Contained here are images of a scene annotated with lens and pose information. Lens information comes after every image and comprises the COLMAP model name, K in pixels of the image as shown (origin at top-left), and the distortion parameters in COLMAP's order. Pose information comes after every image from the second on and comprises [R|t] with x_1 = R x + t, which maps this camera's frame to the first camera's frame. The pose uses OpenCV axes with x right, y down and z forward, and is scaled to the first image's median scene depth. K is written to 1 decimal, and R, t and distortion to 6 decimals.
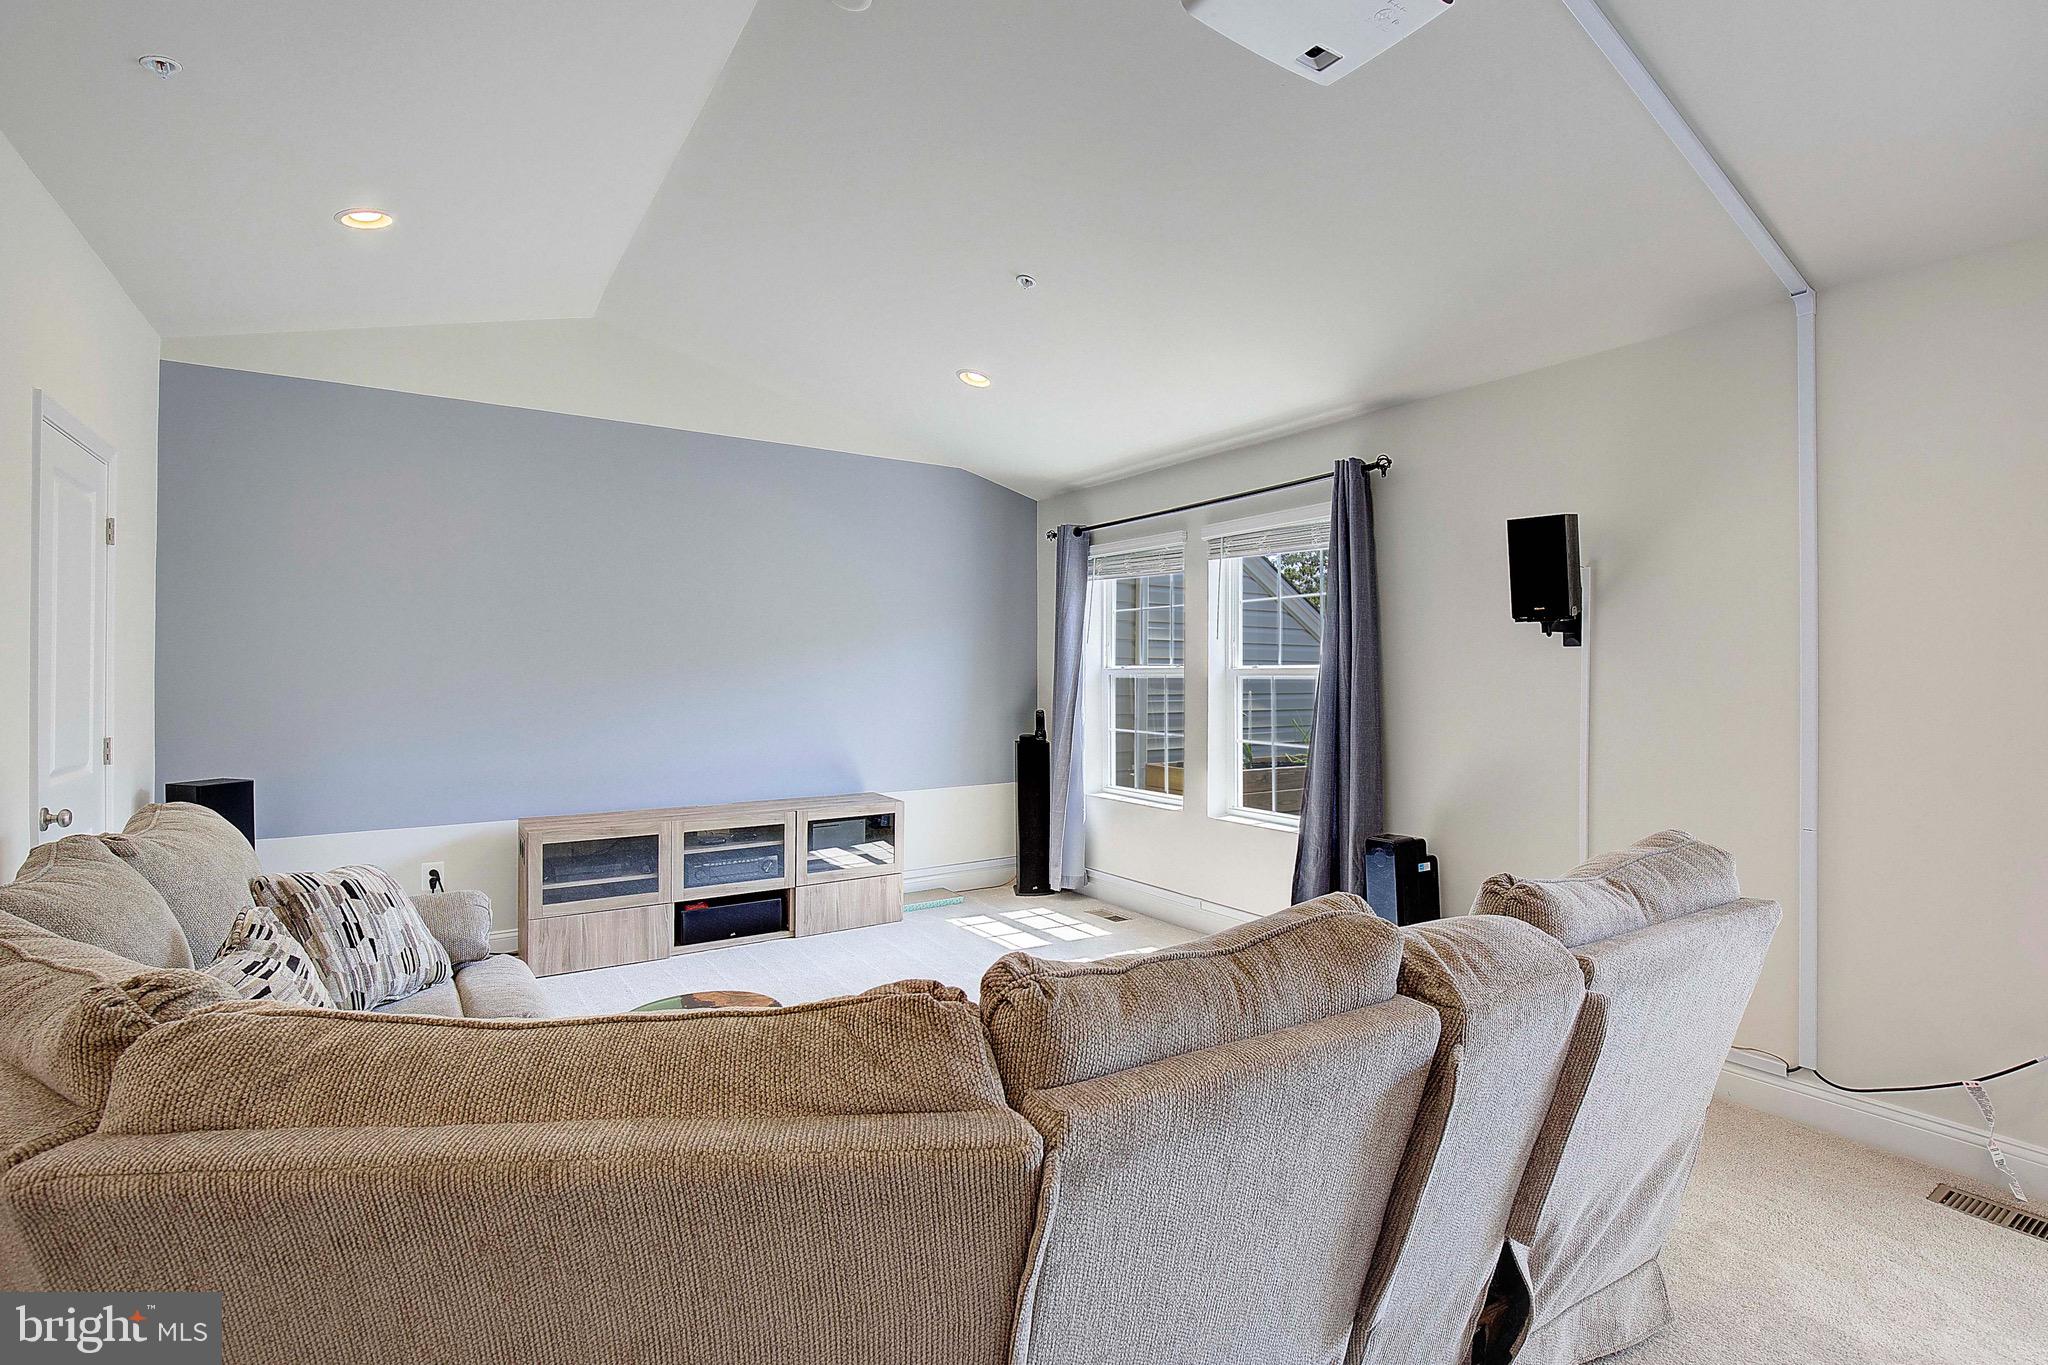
lens RADIAL K [[946.4, 0, 1080.8], [0, 946.4, 667.9], [0, 0, 1]] dist [-0.001518, -0.000141]
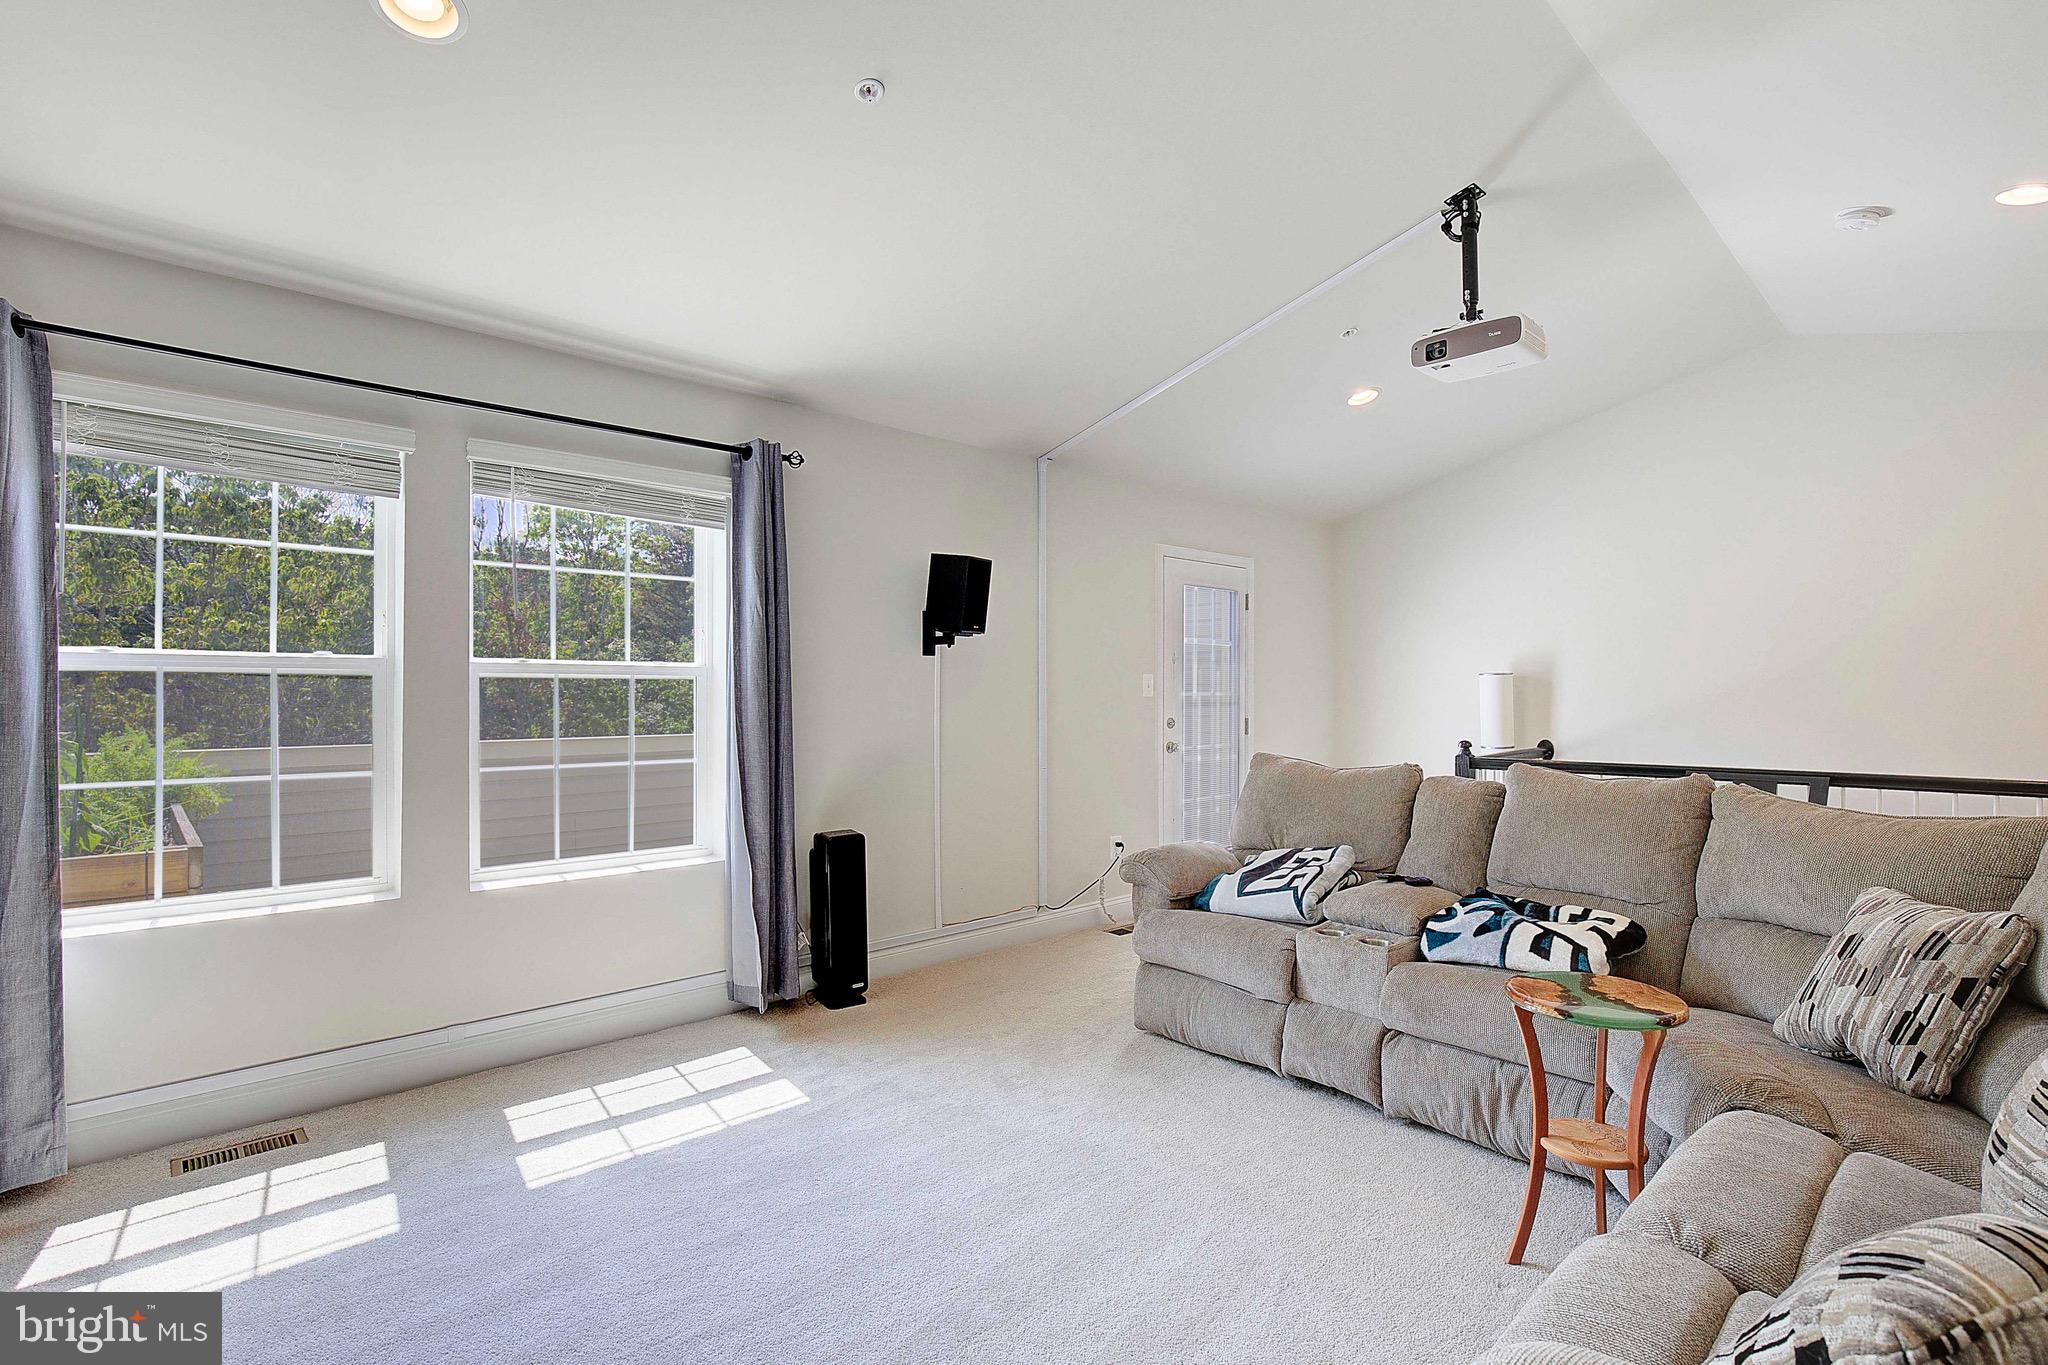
lens RADIAL K [[962.2, 0, 1028.9], [0, 962.2, 687.1], [0, 0, 1]] dist [-0.016057, 0.000529]
pose [[-0.124045, 0.000982, 0.992276, -0.530105], [-0.010915, 0.999938, -0.002355, 0.015236], [-0.992217, -0.011123, -0.124026, 0.668301]]
